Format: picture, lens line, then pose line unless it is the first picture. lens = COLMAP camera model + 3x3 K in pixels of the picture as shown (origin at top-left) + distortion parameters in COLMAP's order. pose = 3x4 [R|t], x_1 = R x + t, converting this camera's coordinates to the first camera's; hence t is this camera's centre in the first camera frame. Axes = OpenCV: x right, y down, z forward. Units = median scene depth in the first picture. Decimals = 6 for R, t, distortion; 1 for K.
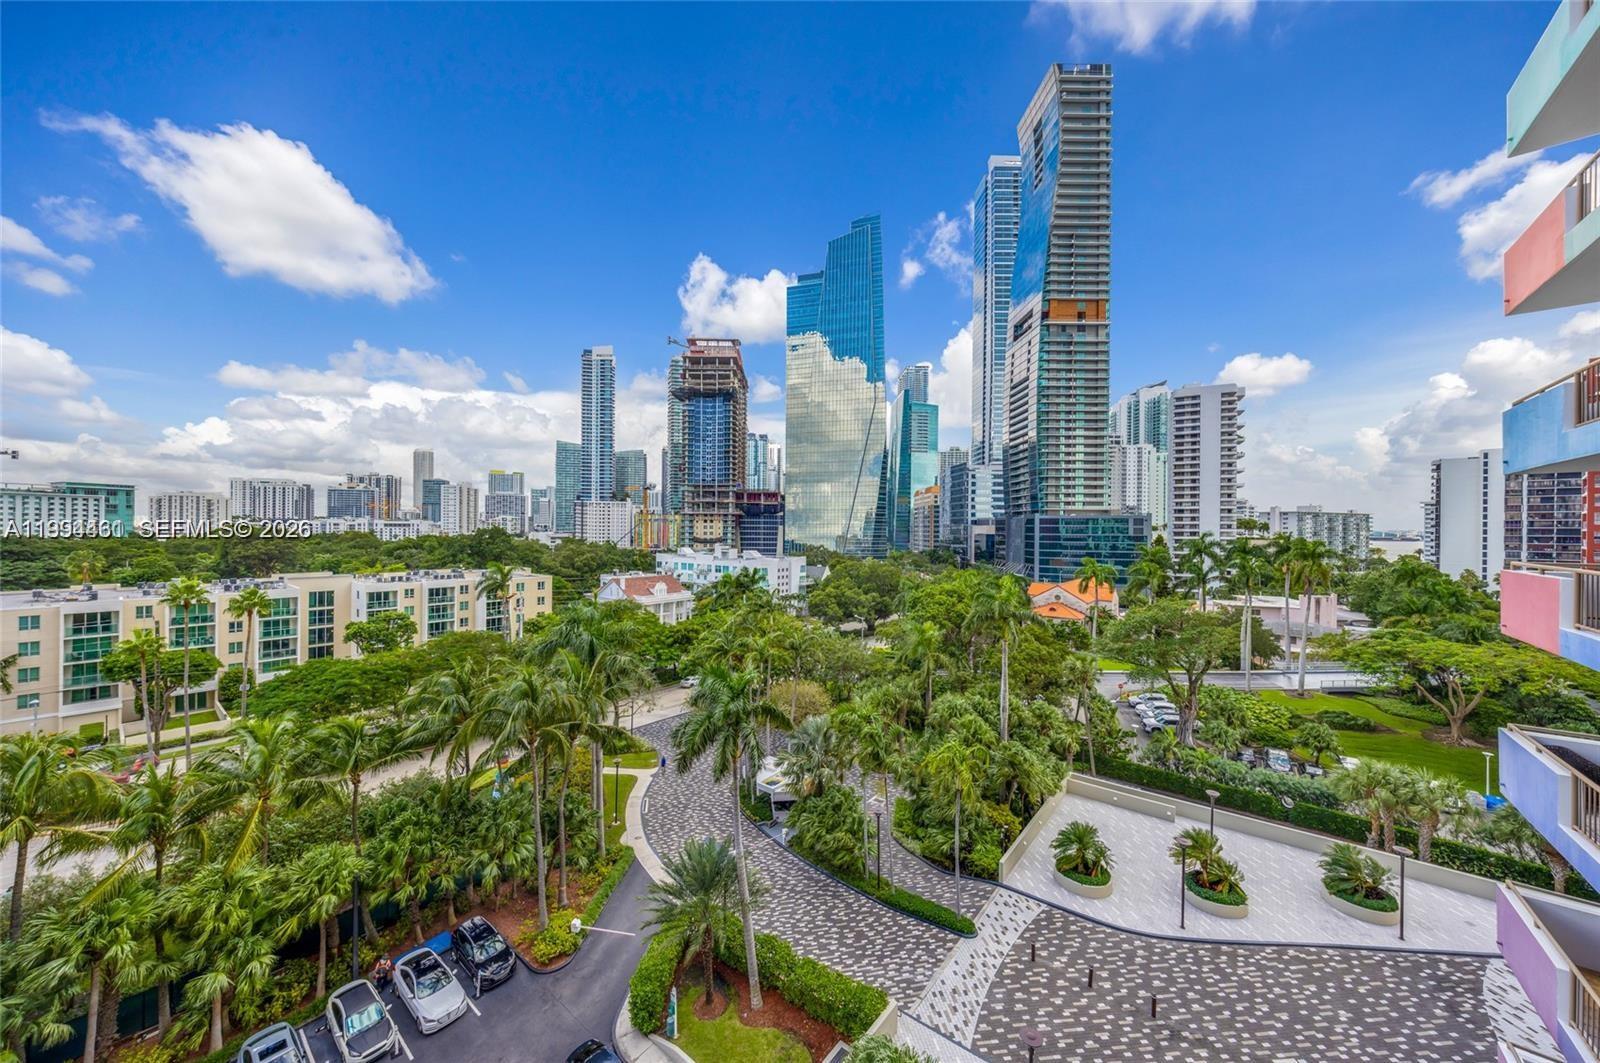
lens RADIAL K [[554.8, 0, 804.4], [0, 554.8, 531.2], [0, 0, 1]] dist [-0.002622, -0.000347]
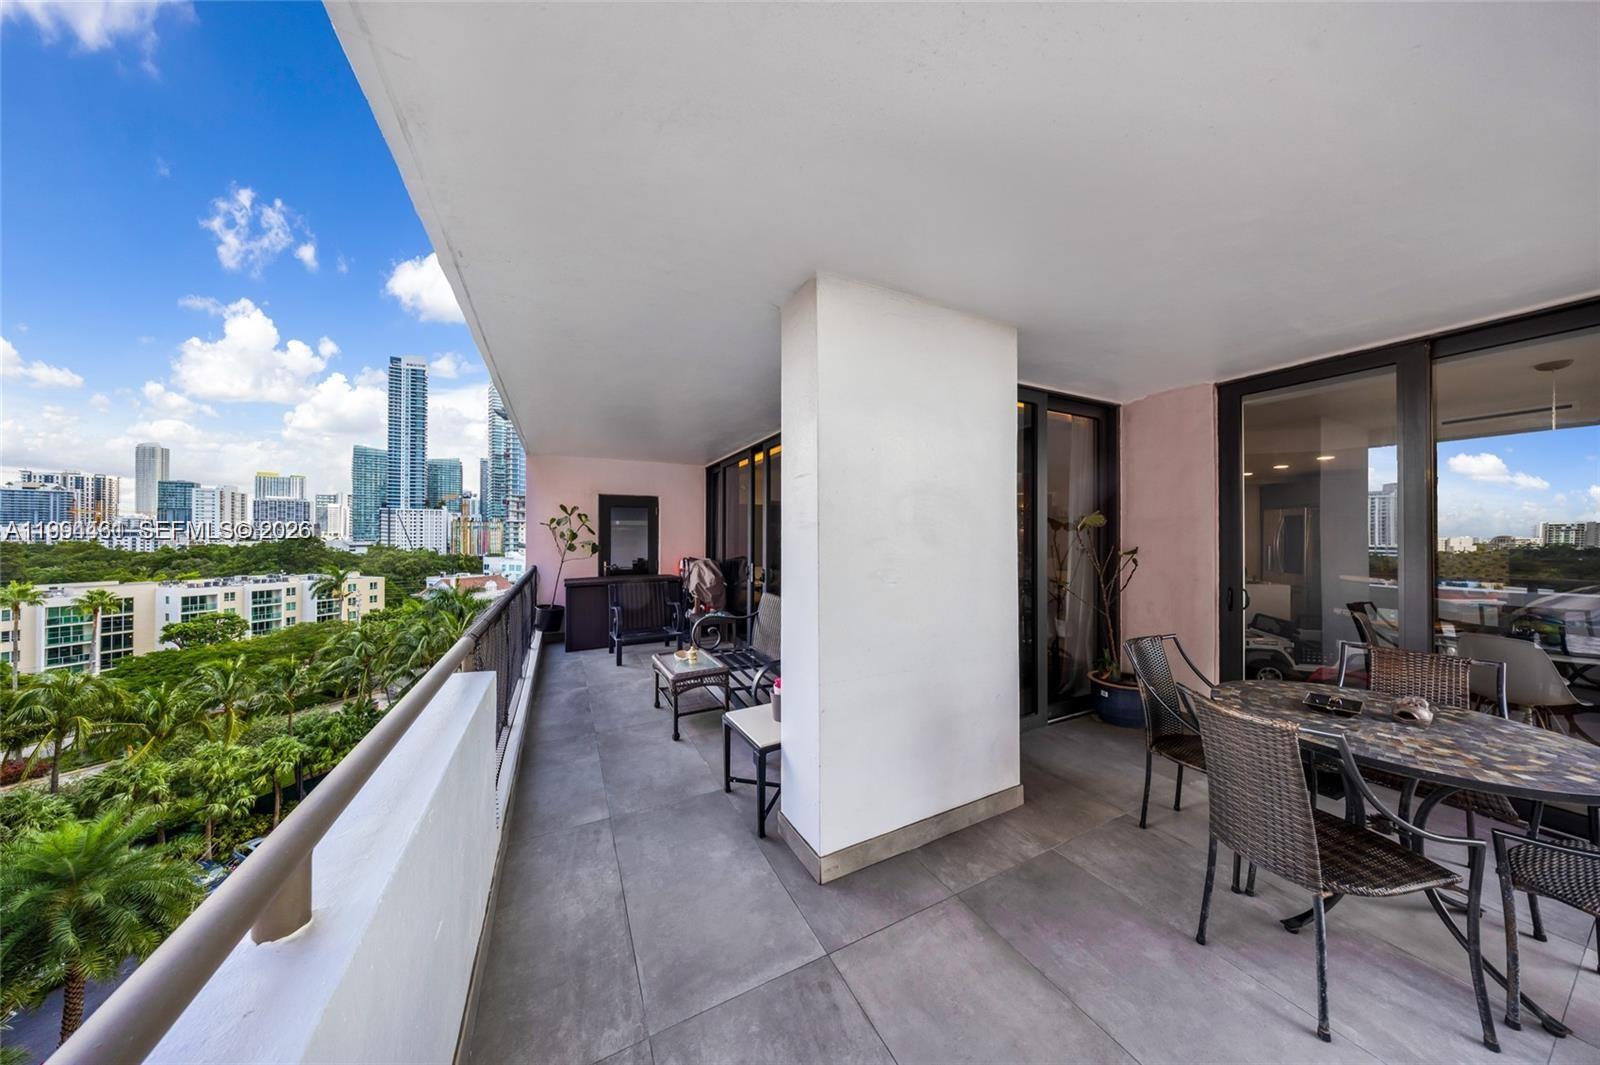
lens RADIAL K [[471.0, 0, 800.9], [0, 471.0, 529.5], [0, 0, 1]] dist [-0.000292, 0.000009]
pose [[0.939629, -0.004602, 0.342165, 0.024599], [0.009209, 0.999887, -0.011841, 0.001001], [-0.342072, 0.014277, 0.939565, -0.226245]]
